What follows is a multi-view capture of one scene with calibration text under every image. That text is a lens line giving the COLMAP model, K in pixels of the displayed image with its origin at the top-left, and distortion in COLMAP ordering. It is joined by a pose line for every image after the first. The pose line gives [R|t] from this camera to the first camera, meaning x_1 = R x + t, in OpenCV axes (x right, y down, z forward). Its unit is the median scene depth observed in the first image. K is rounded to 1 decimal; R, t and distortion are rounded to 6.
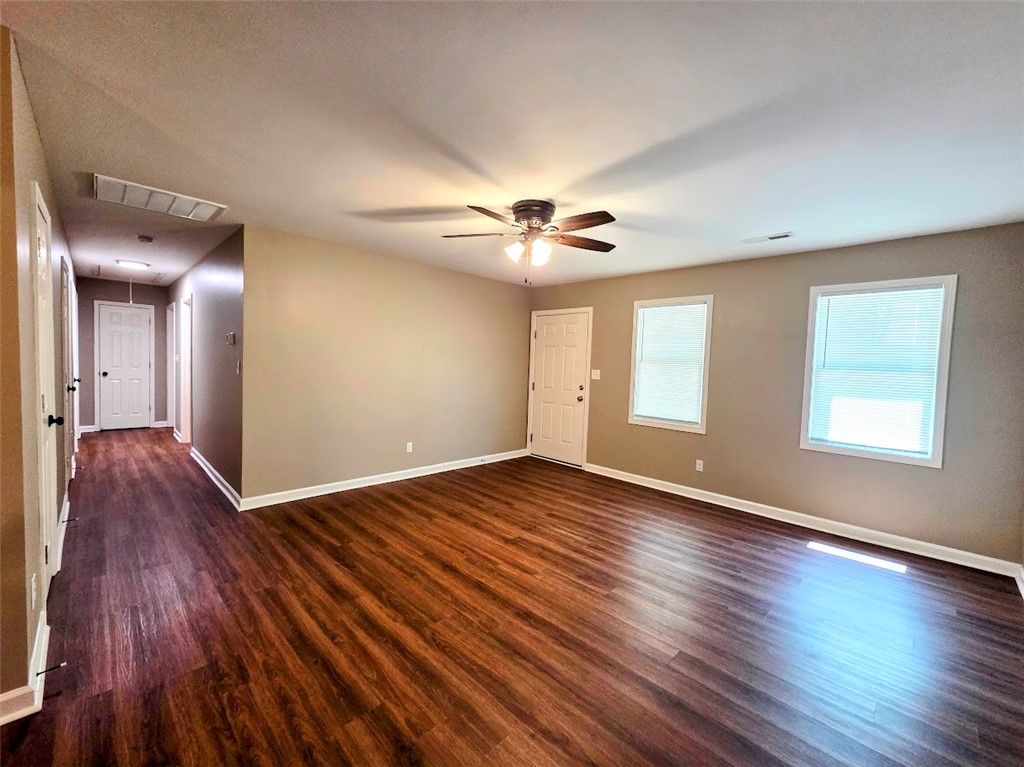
lens RADIAL K [[418.6, 0, 511.7], [0, 418.6, 382.8], [0, 0, 1]] dist [-0.000661, 0.000495]
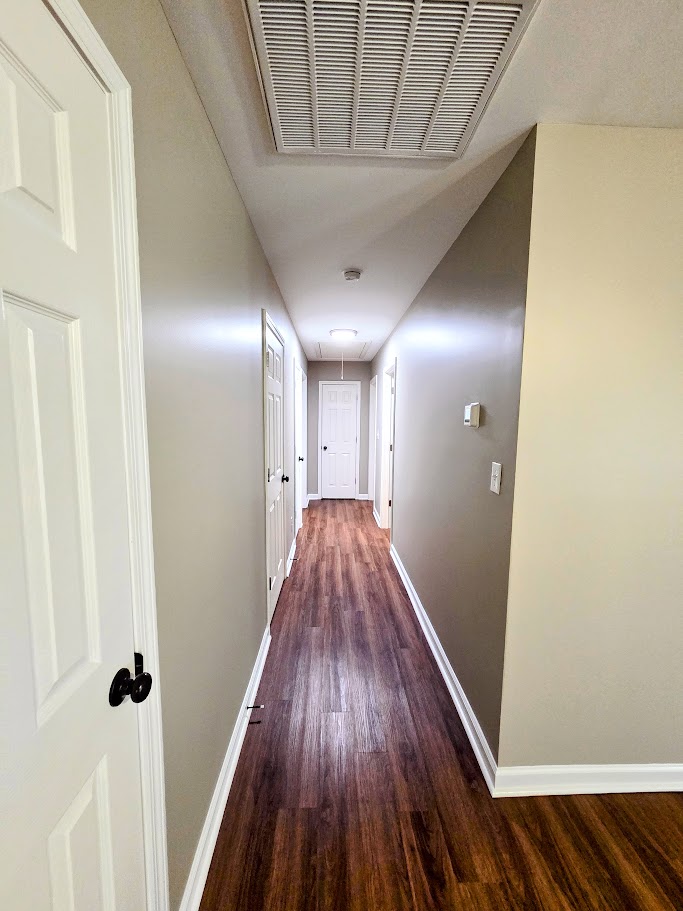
lens RADIAL K [[372.4, 0, 343.0], [0, 372.4, 456.4], [0, 0, 1]] dist [-0.000661, 0.000495]
pose [[0.730621, 0.040369, -0.681589, -0.303561], [-0.016969, 0.999016, 0.040979, -0.044462], [0.682572, -0.018374, 0.730587, 0.356560]]
